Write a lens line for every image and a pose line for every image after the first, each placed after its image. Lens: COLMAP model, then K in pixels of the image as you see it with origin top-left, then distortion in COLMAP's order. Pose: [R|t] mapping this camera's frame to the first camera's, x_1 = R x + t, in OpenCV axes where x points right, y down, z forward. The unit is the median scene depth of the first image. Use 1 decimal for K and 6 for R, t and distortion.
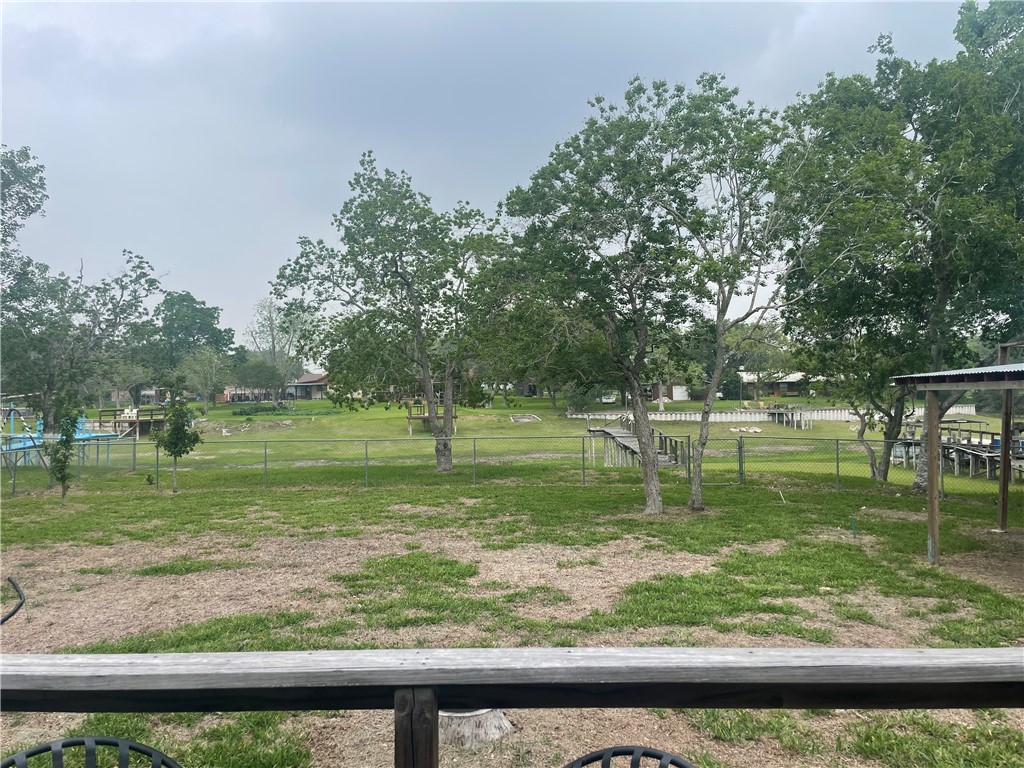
lens RADIAL K [[771.7, 0, 509.8], [0, 771.7, 385.2], [0, 0, 1]] dist [0.061863, -0.044061]
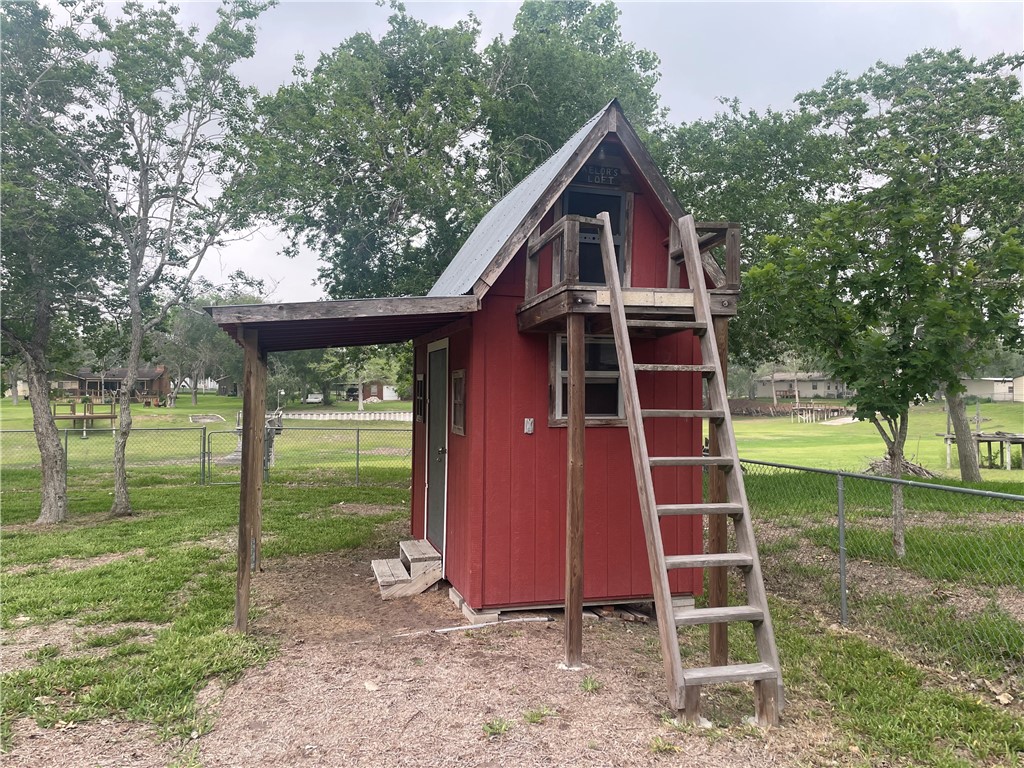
lens RADIAL K [[771.7, 0, 513.5], [0, 771.7, 382.5], [0, 0, 1]] dist [0.061863, -0.044061]
pose [[0.942495, 0.013962, 0.333928, 0.233243], [-0.011960, 0.999896, -0.008050, 0.016429], [-0.334006, 0.003593, 0.942564, 0.067825]]
